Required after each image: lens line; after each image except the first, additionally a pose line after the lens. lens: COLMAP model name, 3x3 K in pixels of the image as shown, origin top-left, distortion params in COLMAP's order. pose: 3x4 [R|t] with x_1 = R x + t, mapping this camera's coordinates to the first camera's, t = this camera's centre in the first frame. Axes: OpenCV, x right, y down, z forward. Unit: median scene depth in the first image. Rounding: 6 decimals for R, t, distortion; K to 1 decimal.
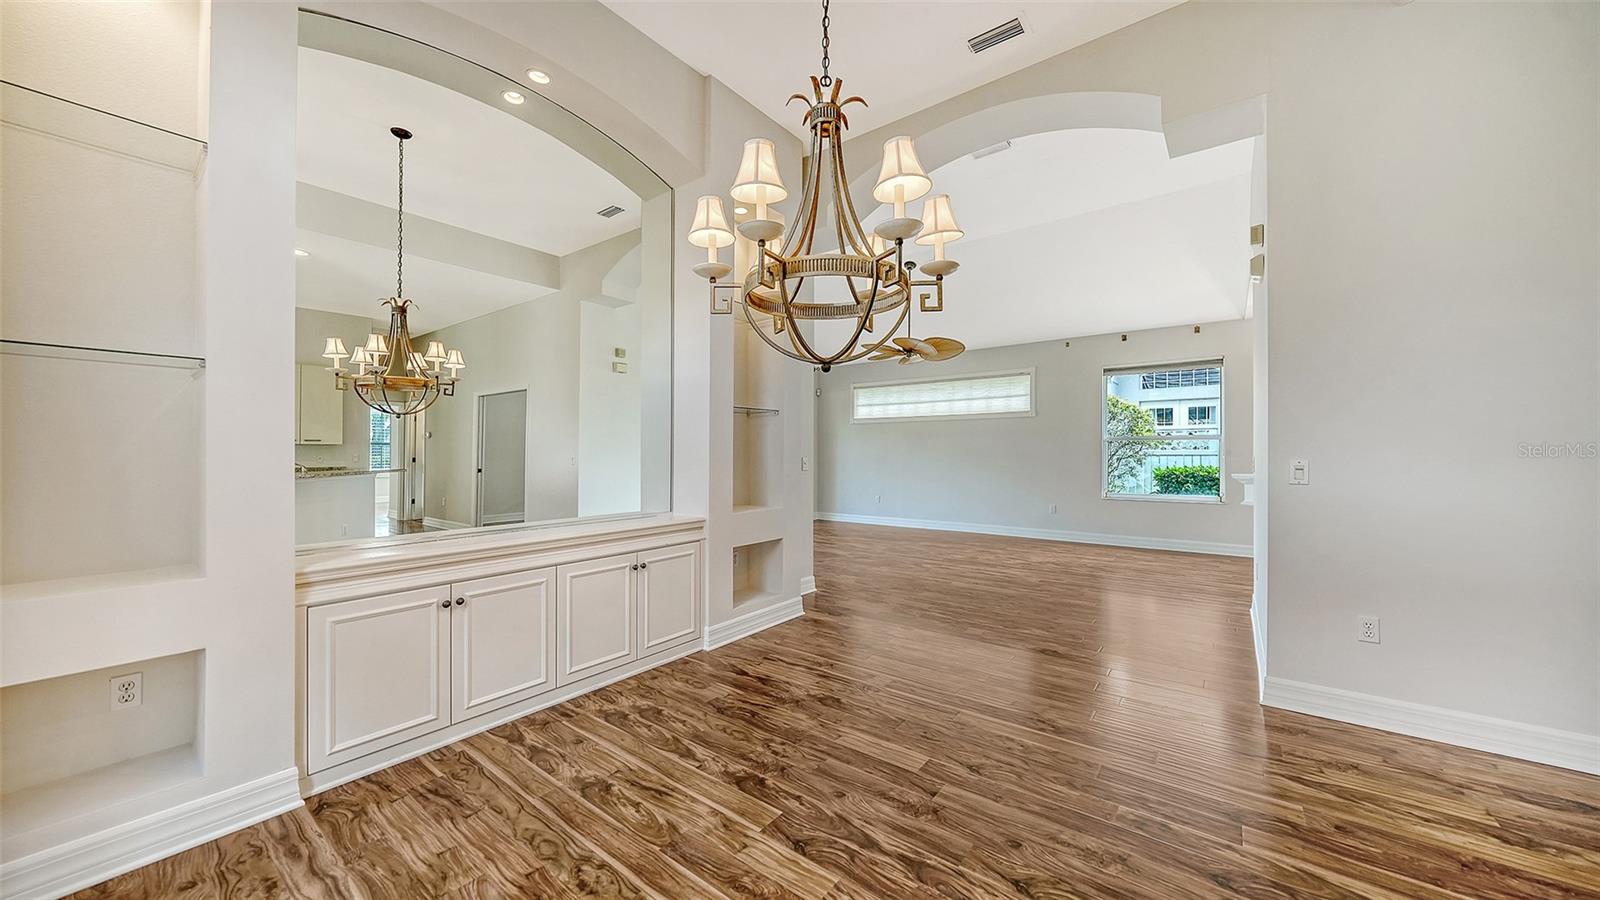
lens RADIAL K [[557.1, 0, 797.5], [0, 557.1, 443.9], [0, 0, 1]] dist [-0.003725, 0.000305]
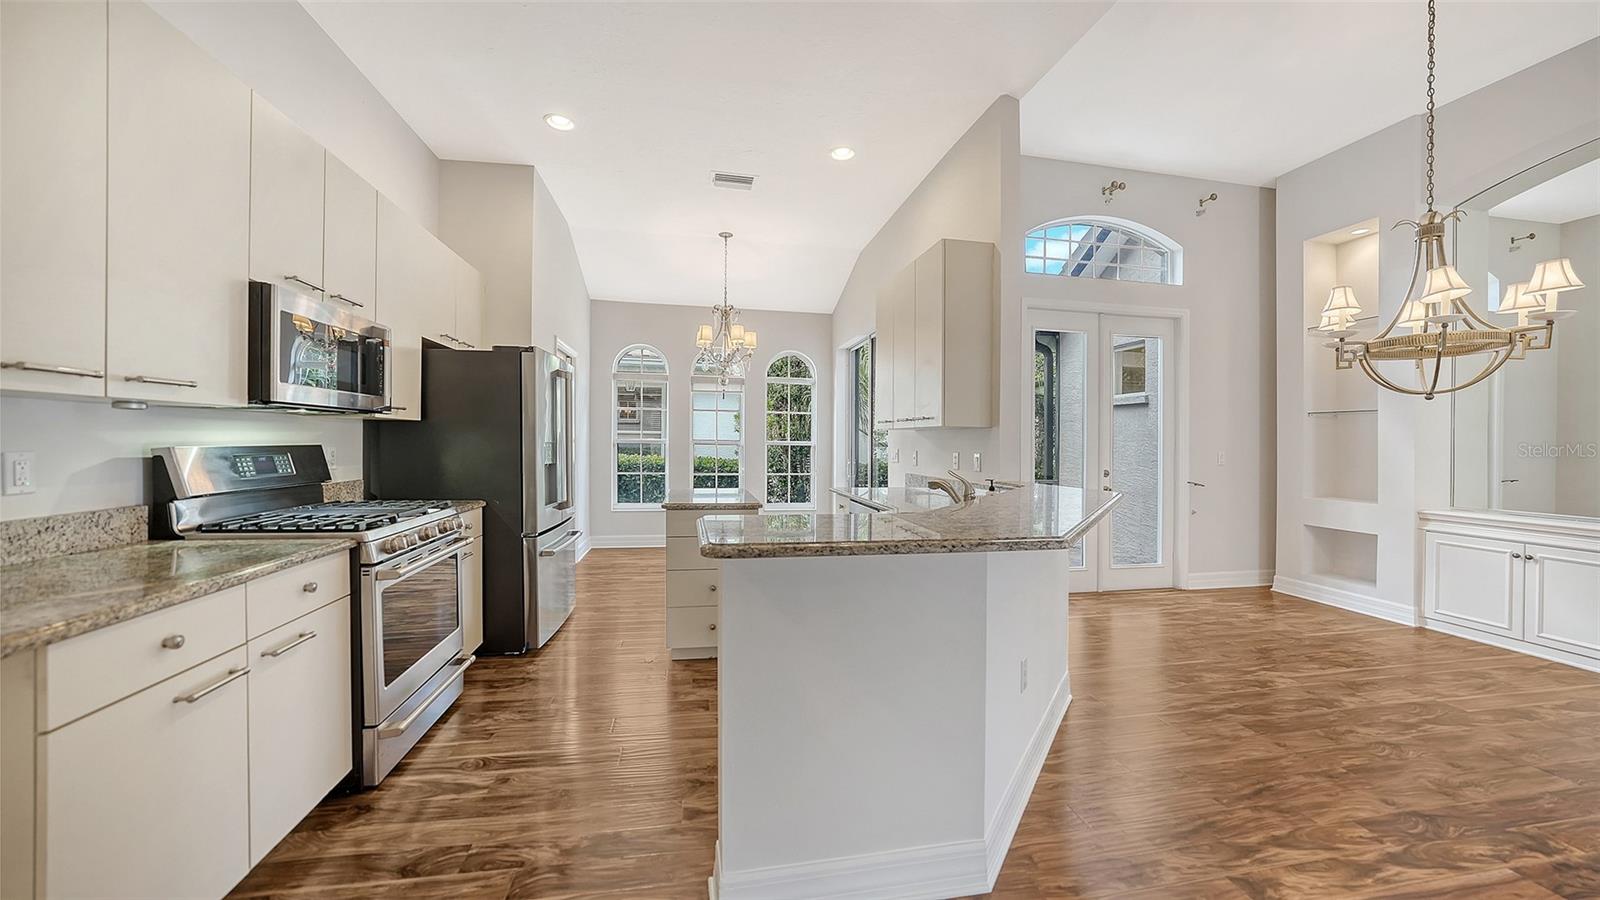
lens RADIAL K [[557.1, 0, 799.1], [0, 557.1, 443.6], [0, 0, 1]] dist [-0.003725, 0.000305]
pose [[-0.655249, -0.004416, -0.755400, 1.650859], [-0.001377, 0.999988, -0.004651, 0.000760], [0.755412, -0.002007, -0.655247, 0.501342]]
